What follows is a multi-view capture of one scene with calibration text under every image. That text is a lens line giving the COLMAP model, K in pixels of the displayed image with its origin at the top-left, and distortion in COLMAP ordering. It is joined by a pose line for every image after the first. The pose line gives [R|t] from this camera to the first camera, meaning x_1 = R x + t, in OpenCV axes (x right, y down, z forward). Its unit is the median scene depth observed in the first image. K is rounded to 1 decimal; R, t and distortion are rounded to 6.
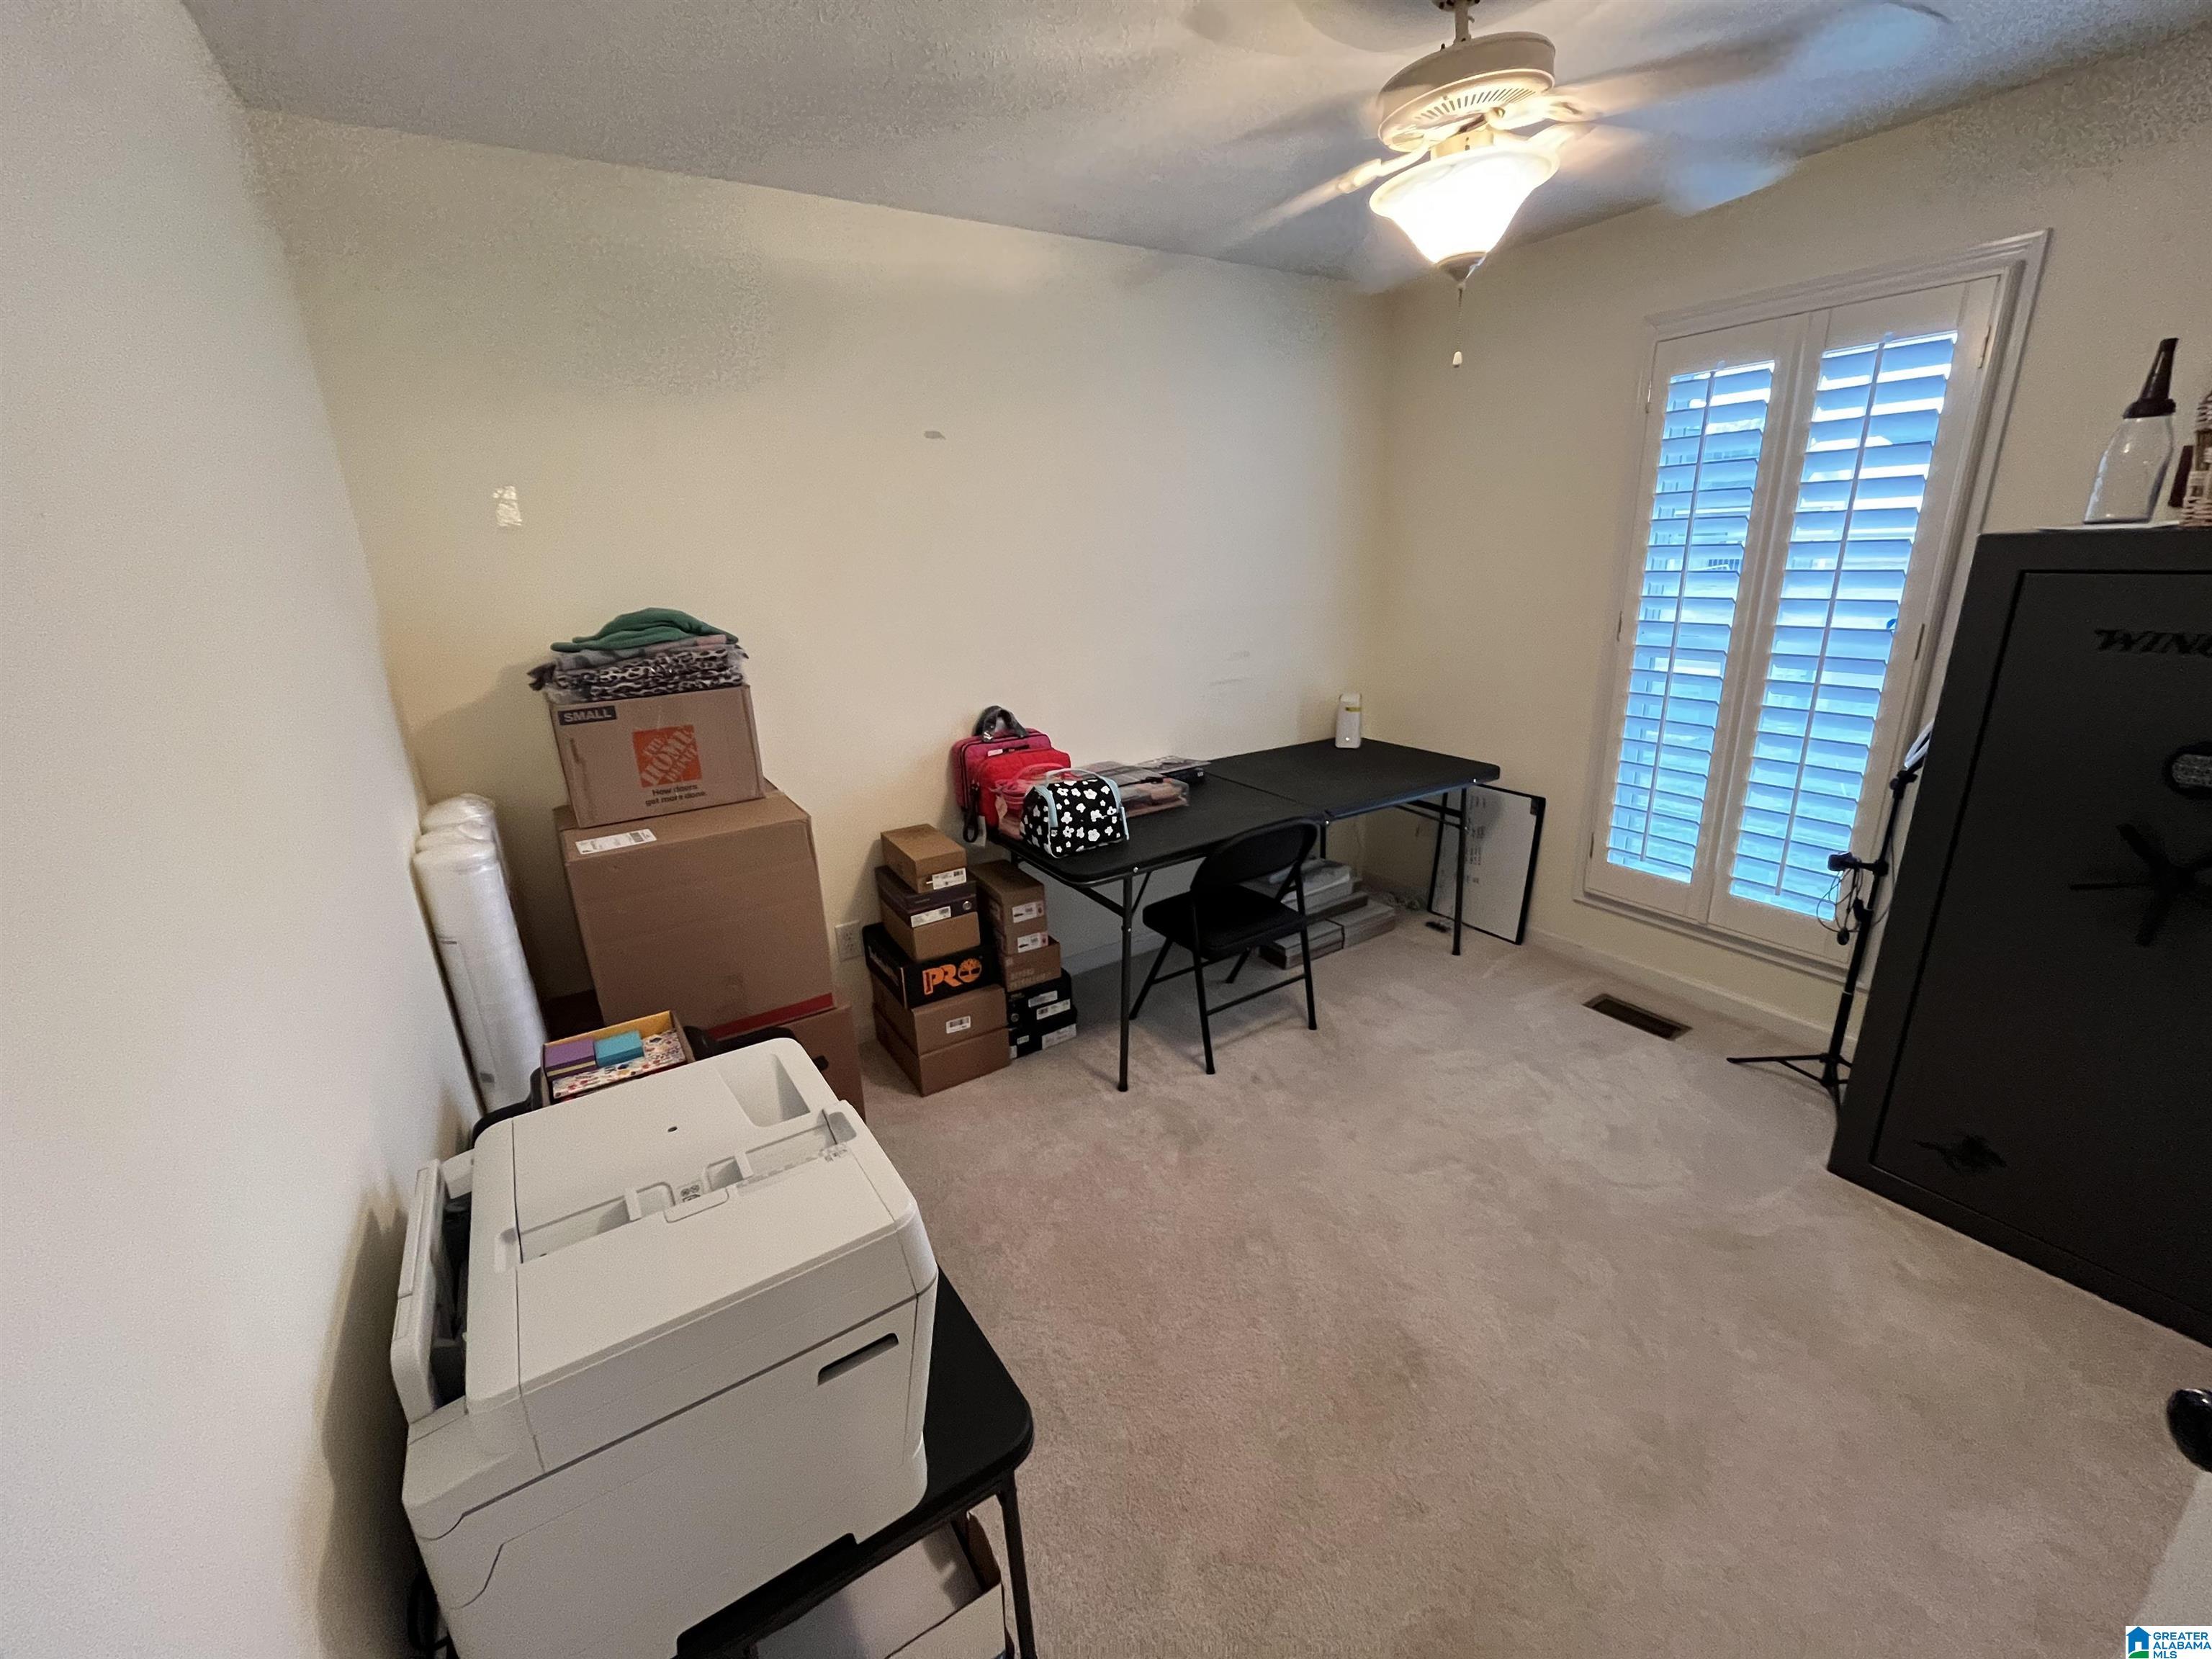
lens RADIAL K [[902.6, 0, 1094.9], [0, 902.6, 836.3], [0, 0, 1]] dist [-0.001869, -0.000234]
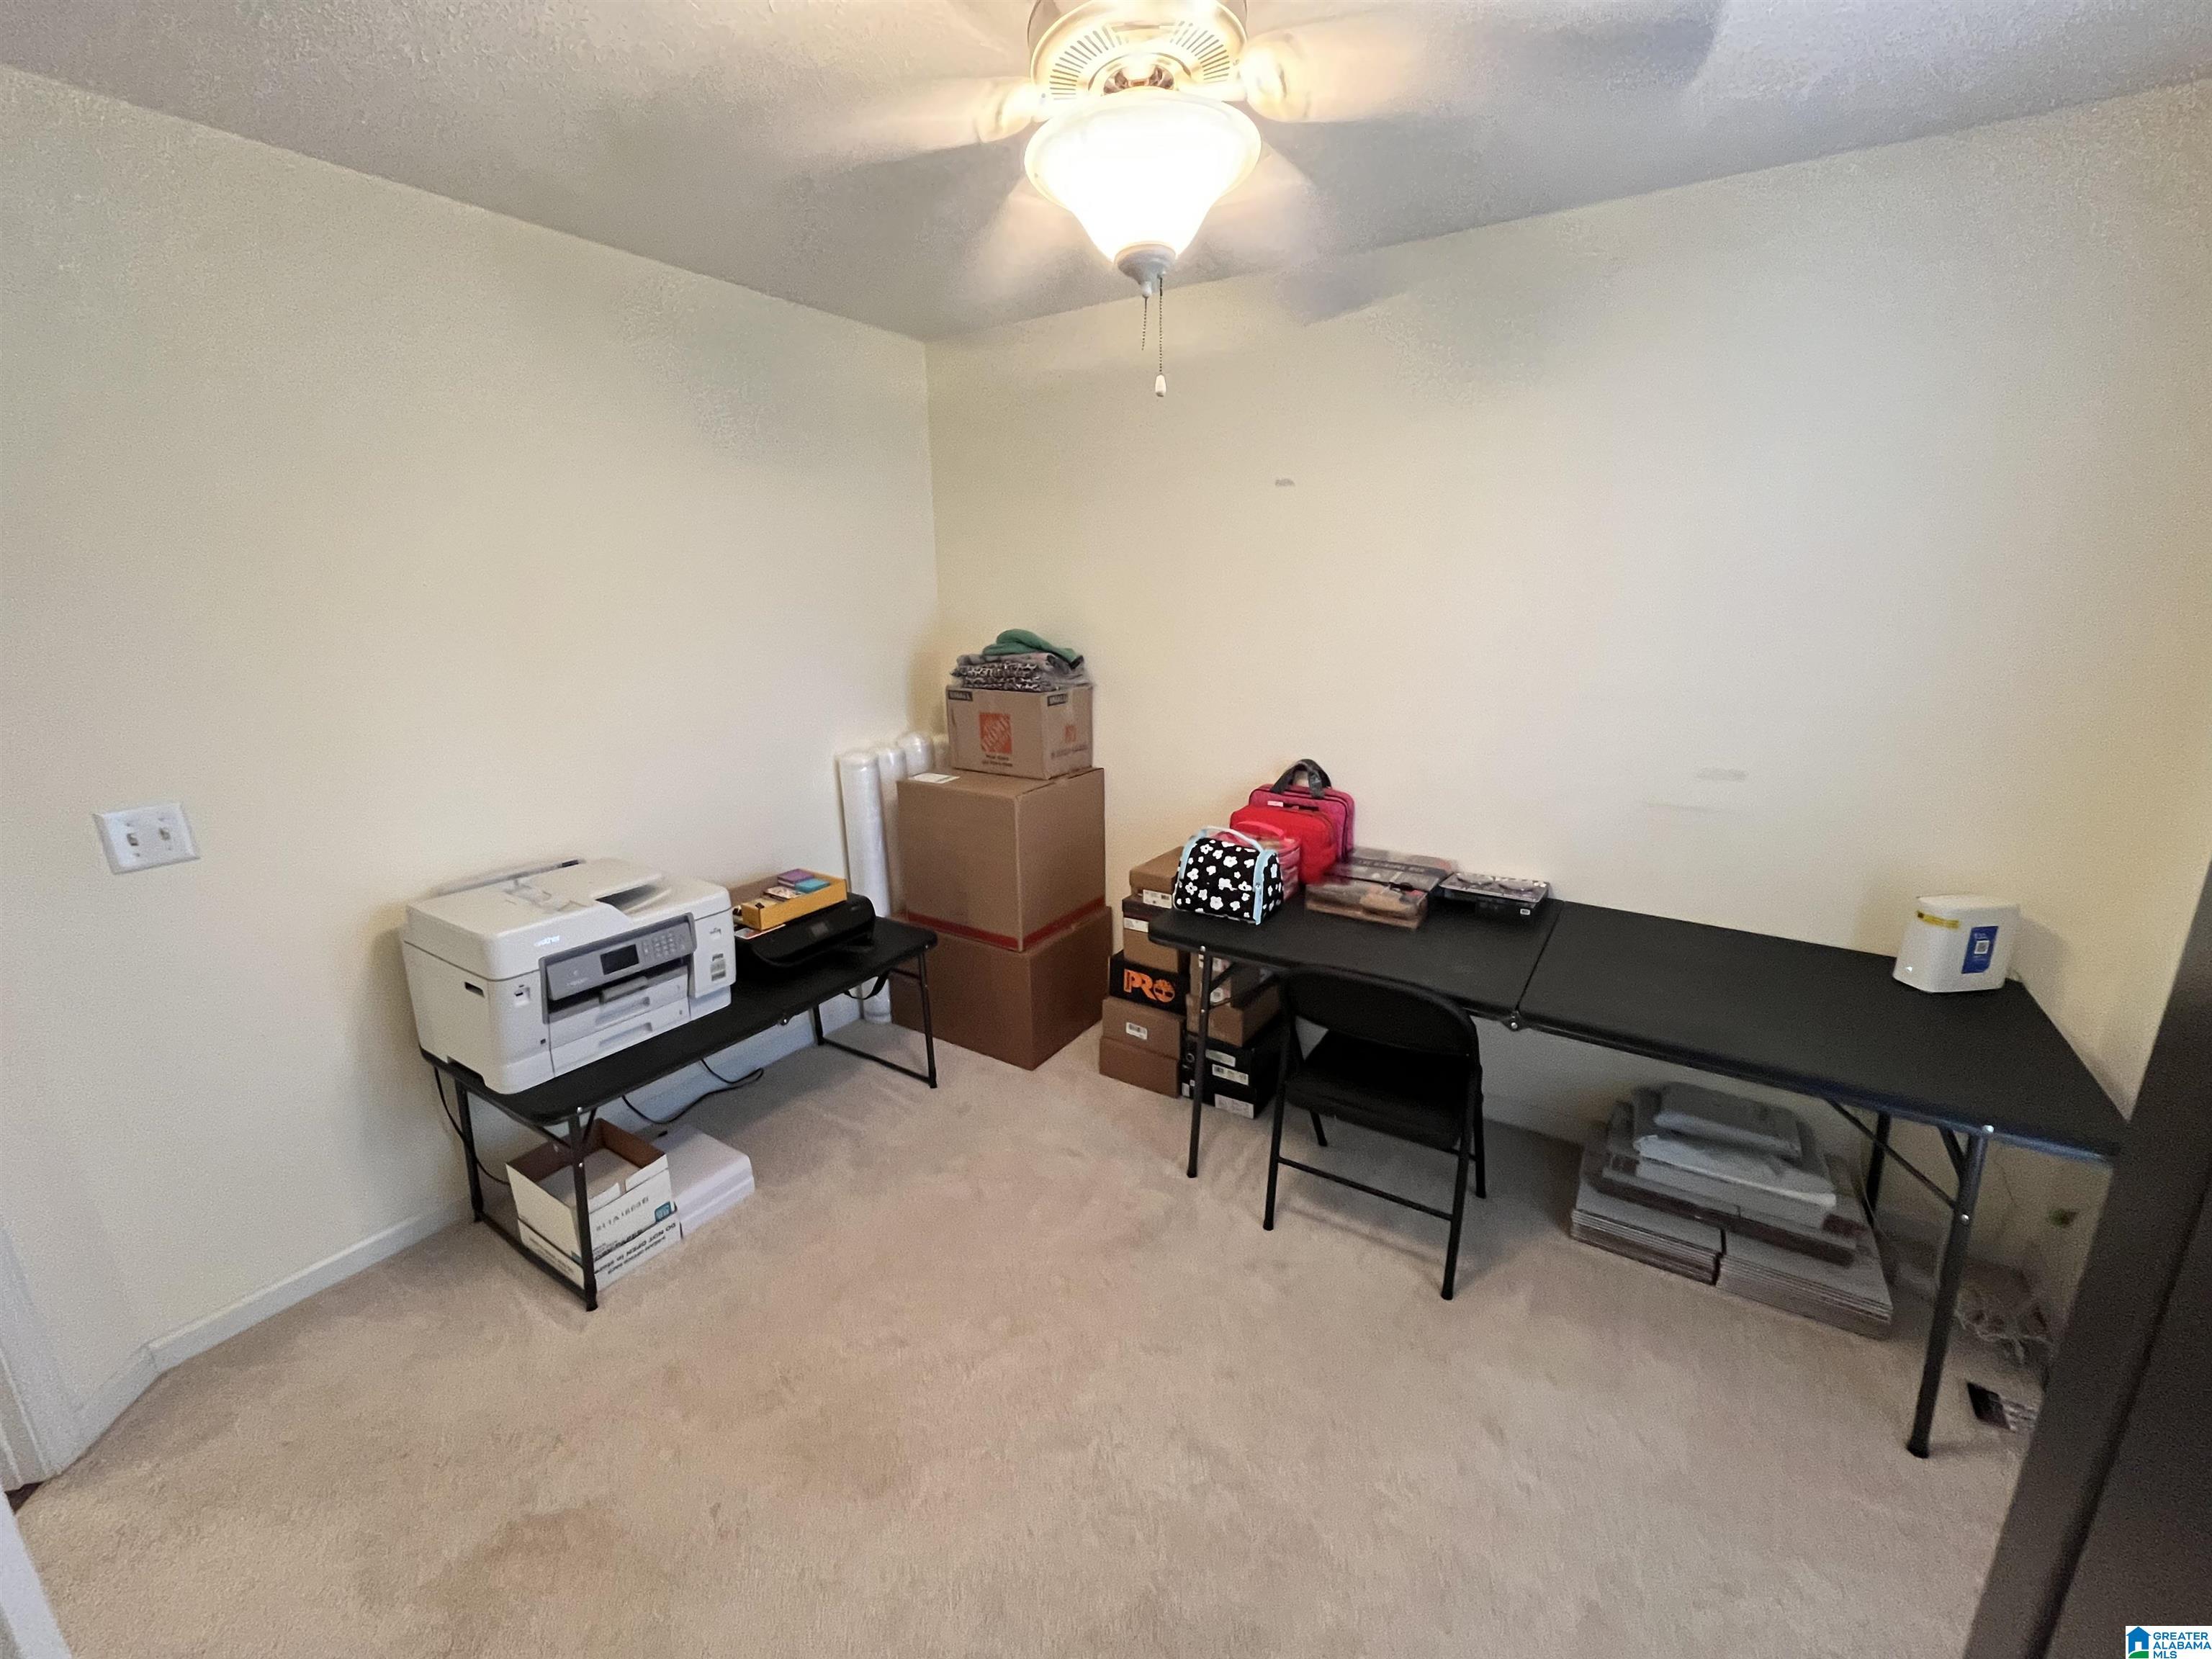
lens RADIAL K [[902.6, 0, 1104.7], [0, 902.6, 834.2], [0, 0, 1]] dist [-0.001869, -0.000234]
pose [[0.410009, 0.274976, -0.869644, 0.722829], [-0.287339, 0.943862, 0.162972, -0.181962], [0.865638, 0.183063, 0.466003, 0.431438]]
